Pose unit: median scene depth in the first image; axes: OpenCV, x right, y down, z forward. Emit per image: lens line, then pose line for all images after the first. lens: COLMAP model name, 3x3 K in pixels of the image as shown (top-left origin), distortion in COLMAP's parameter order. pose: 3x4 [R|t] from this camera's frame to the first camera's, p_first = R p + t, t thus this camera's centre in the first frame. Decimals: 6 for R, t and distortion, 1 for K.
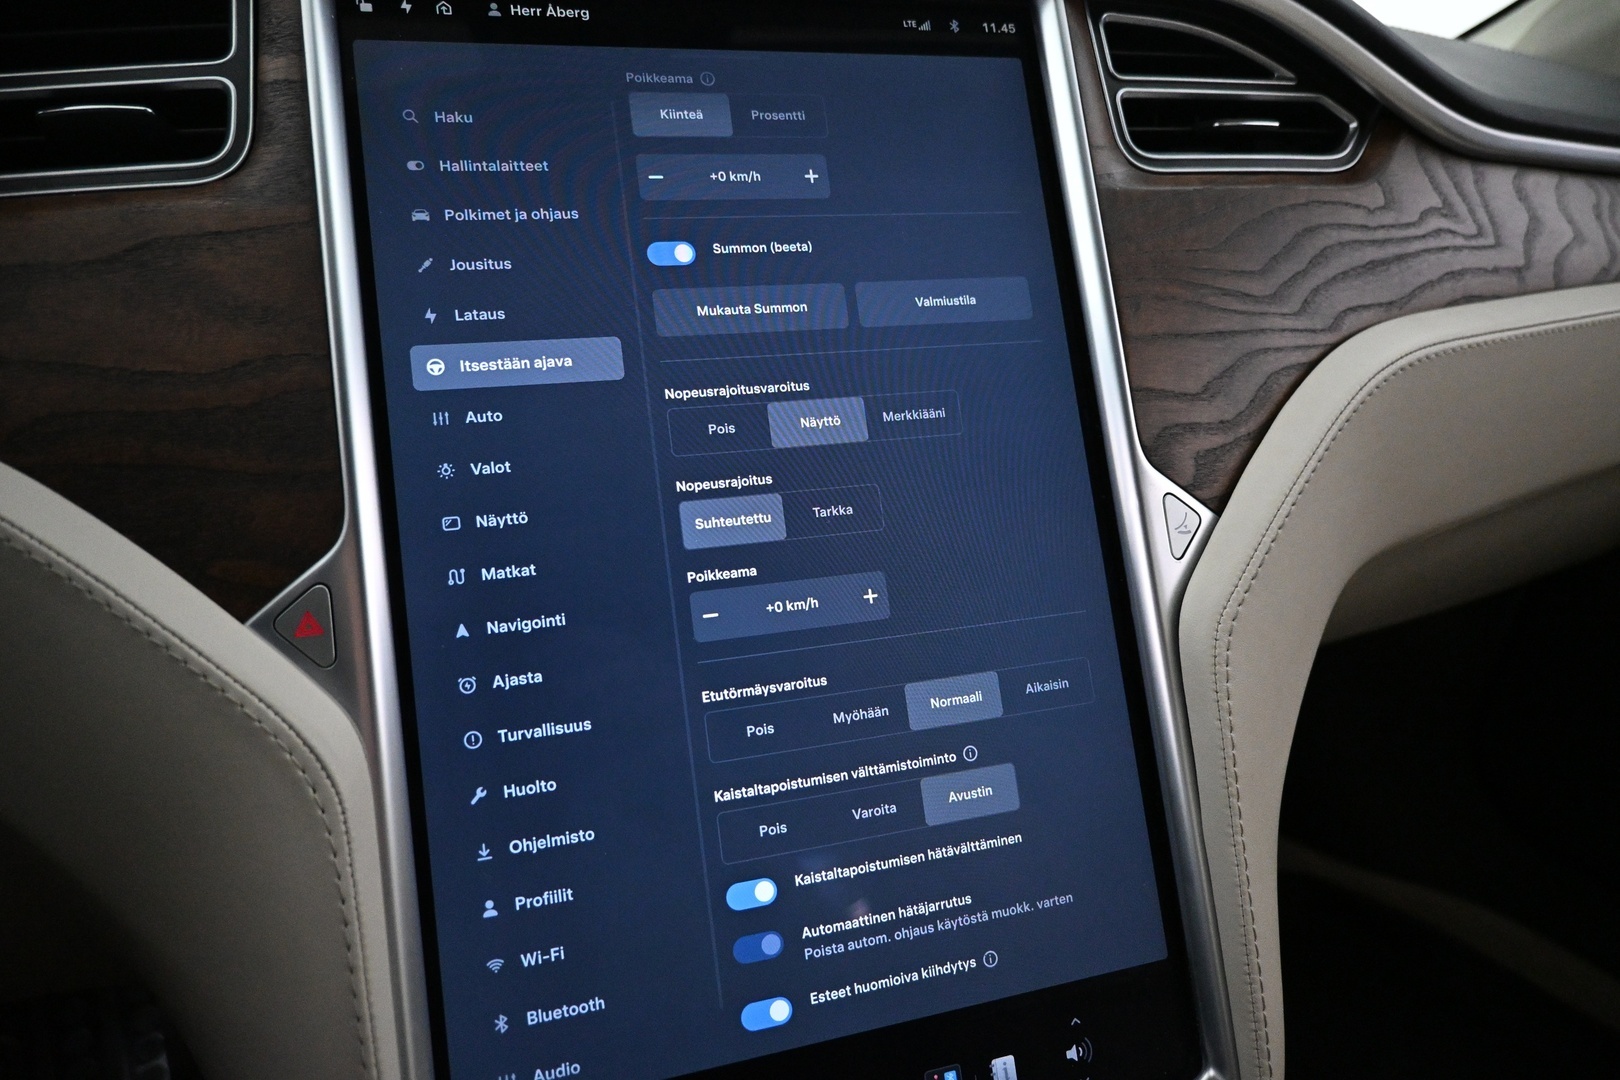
lens RADIAL K [[1101.5, 0, 805.8], [0, 1101.5, 536.7], [0, 0, 1]] dist [-0.000606, 0.002816]
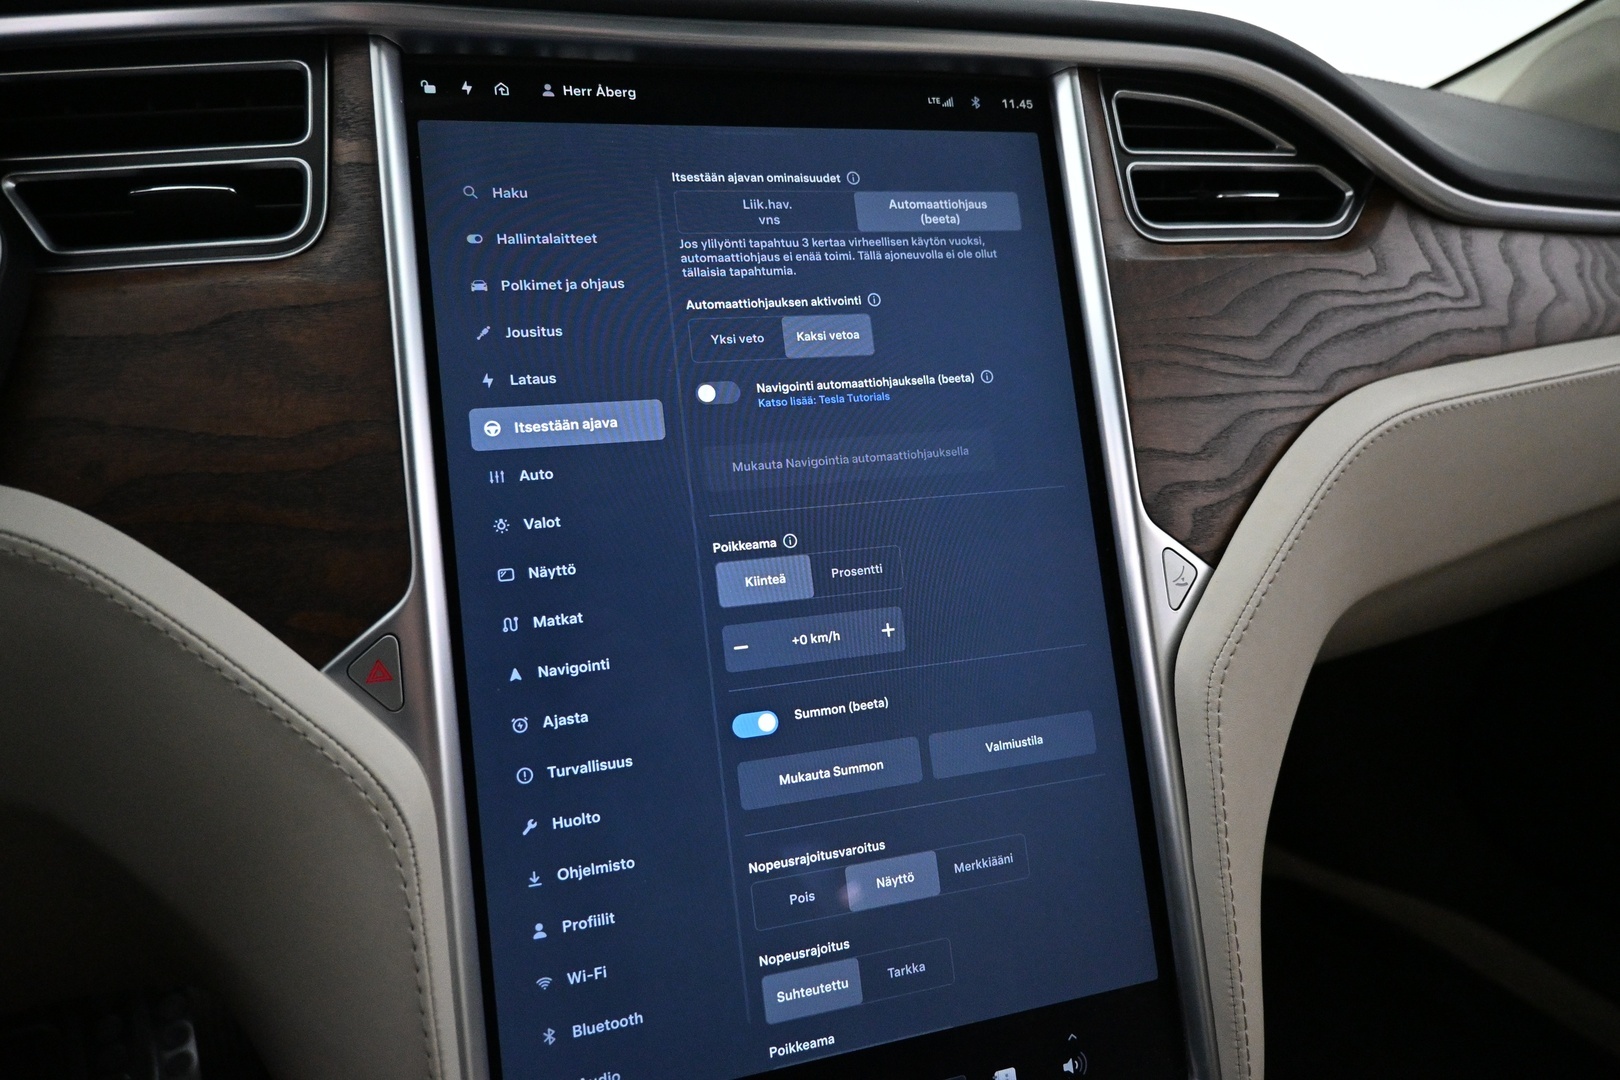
lens RADIAL K [[1101.5, 0, 808.7], [0, 1101.5, 537.1], [0, 0, 1]] dist [-0.000606, 0.002816]
pose [[0.999857, 0.015962, 0.005608, -0.029204], [-0.016041, 0.999770, 0.014217, -0.065008], [-0.005380, -0.014305, 0.999883, -0.078093]]
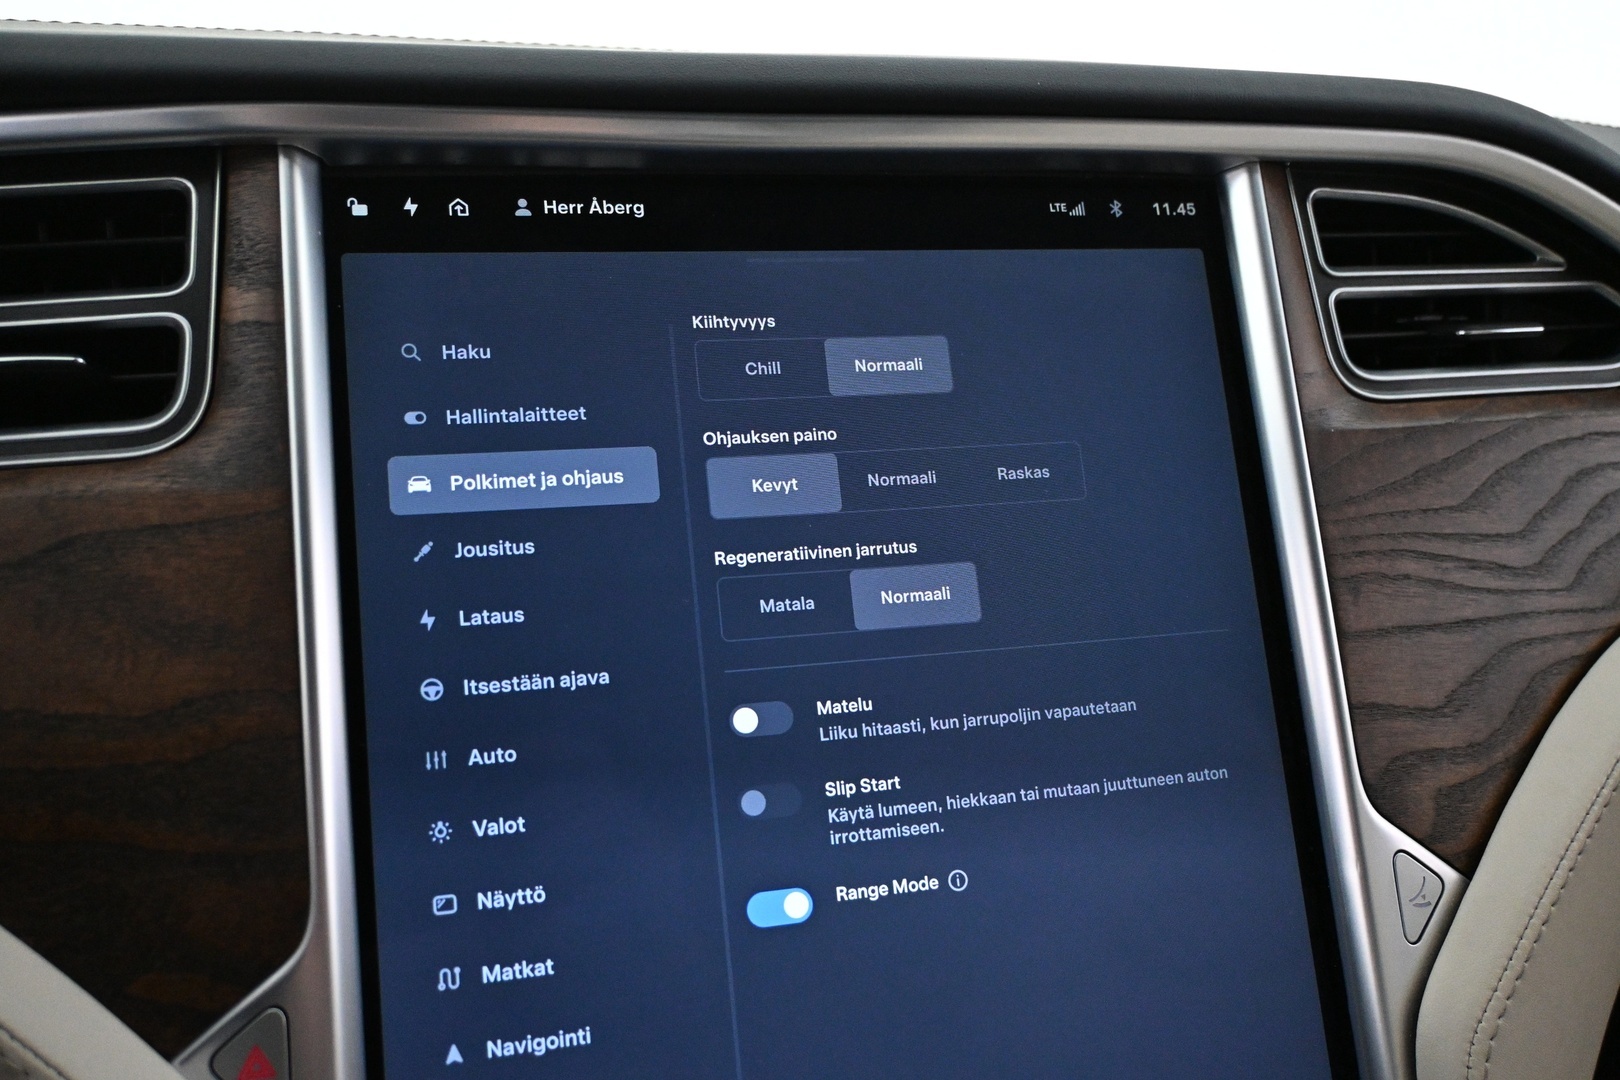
lens RADIAL K [[1486.5, 0, 816.4], [0, 1486.5, 536.7], [0, 0, 1]] dist [-0.000148, 0.000000]
pose [[0.999433, 0.025457, -0.022059, -0.050033], [-0.026722, 0.997894, -0.059108, -0.196054], [0.020508, 0.059664, 0.998008, -0.018011]]
